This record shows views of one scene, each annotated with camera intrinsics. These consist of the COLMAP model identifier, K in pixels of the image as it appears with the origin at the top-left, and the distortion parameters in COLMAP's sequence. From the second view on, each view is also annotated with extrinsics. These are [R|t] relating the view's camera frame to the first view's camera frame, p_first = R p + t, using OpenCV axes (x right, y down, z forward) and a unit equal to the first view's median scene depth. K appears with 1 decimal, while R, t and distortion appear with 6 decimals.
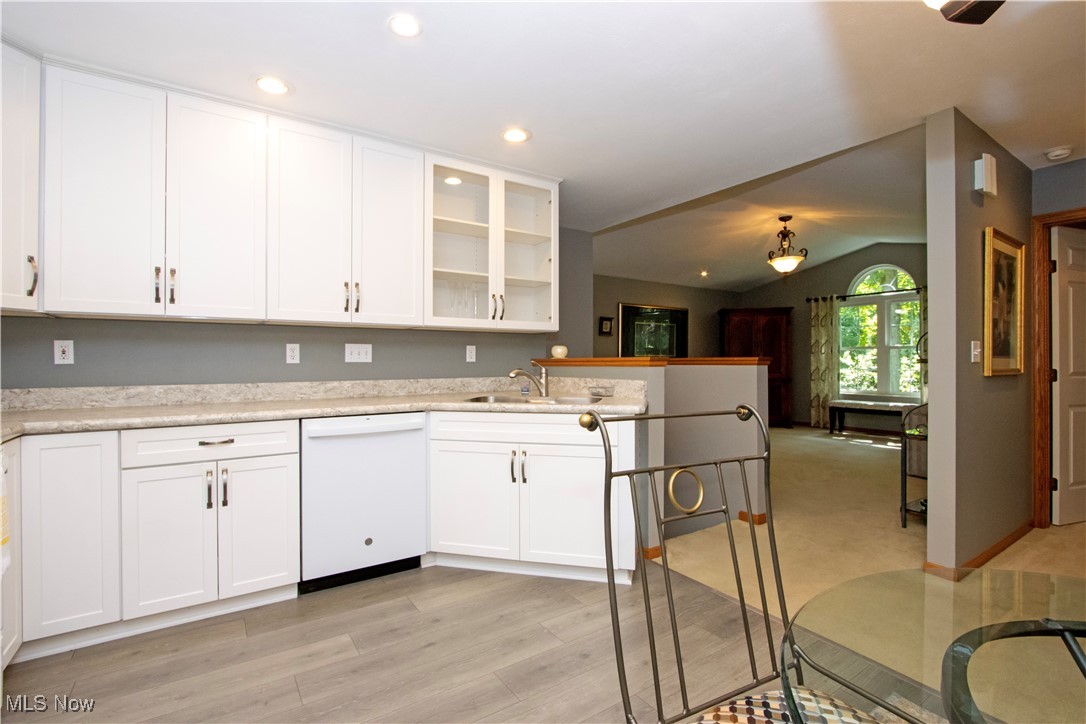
lens RADIAL K [[500.0, 0, 538.3], [0, 500.0, 359.5], [0, 0, 1]] dist [-0.018851, 0.002022]
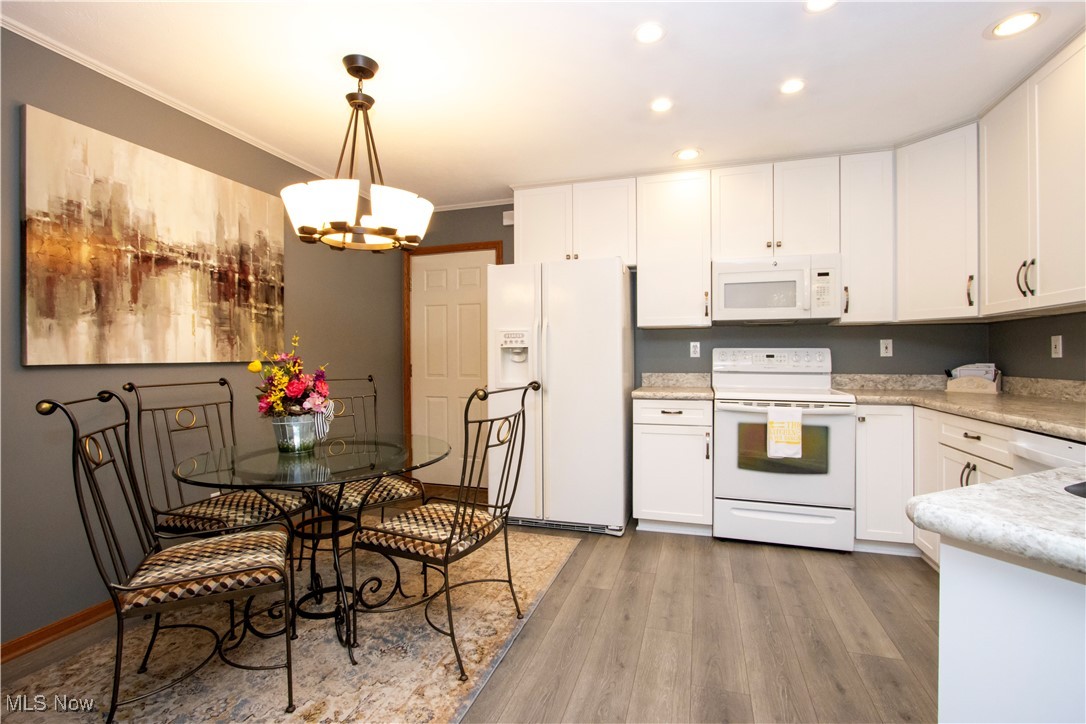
lens RADIAL K [[500.0, 0, 539.9], [0, 500.0, 359.9], [0, 0, 1]] dist [-0.018851, 0.002022]
pose [[-0.781498, 0.008275, -0.623853, 0.540501], [0.006494, 0.999966, 0.005129, 0.001208], [0.623874, -0.000043, -0.781525, 1.021174]]
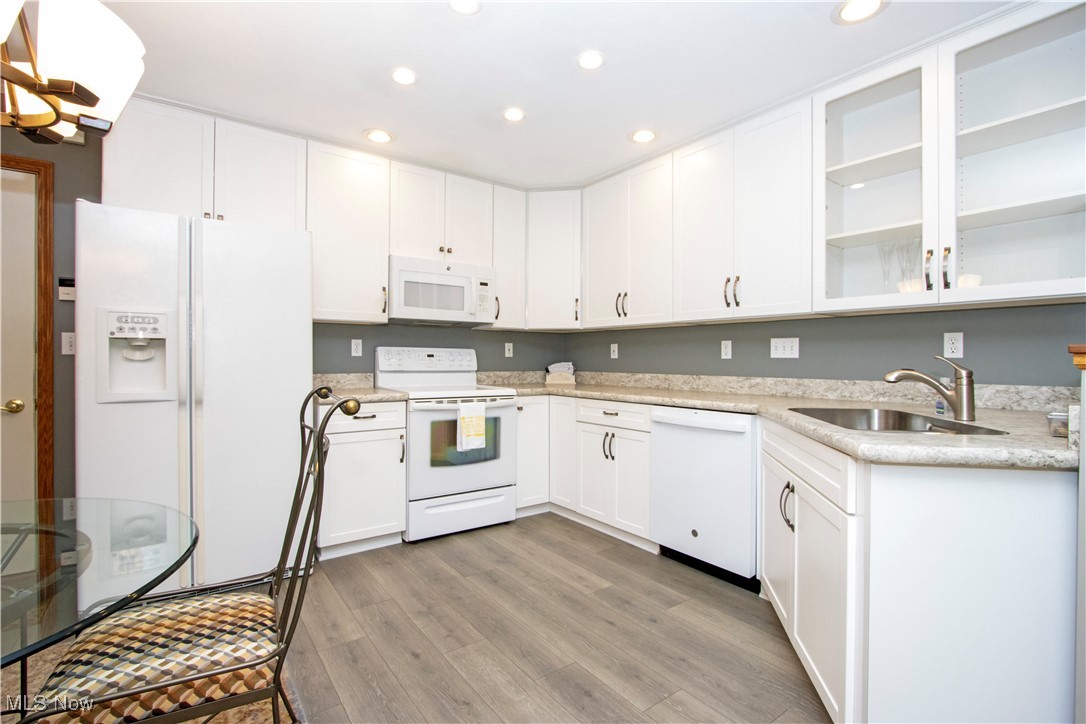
lens RADIAL K [[500.0, 0, 539.8], [0, 500.0, 360.6], [0, 0, 1]] dist [-0.018851, 0.002022]
pose [[0.041600, 0.006486, -0.999113, 0.634235], [-0.001691, 0.999978, 0.006421, 0.005948], [0.999133, 0.001423, 0.041610, 0.612573]]
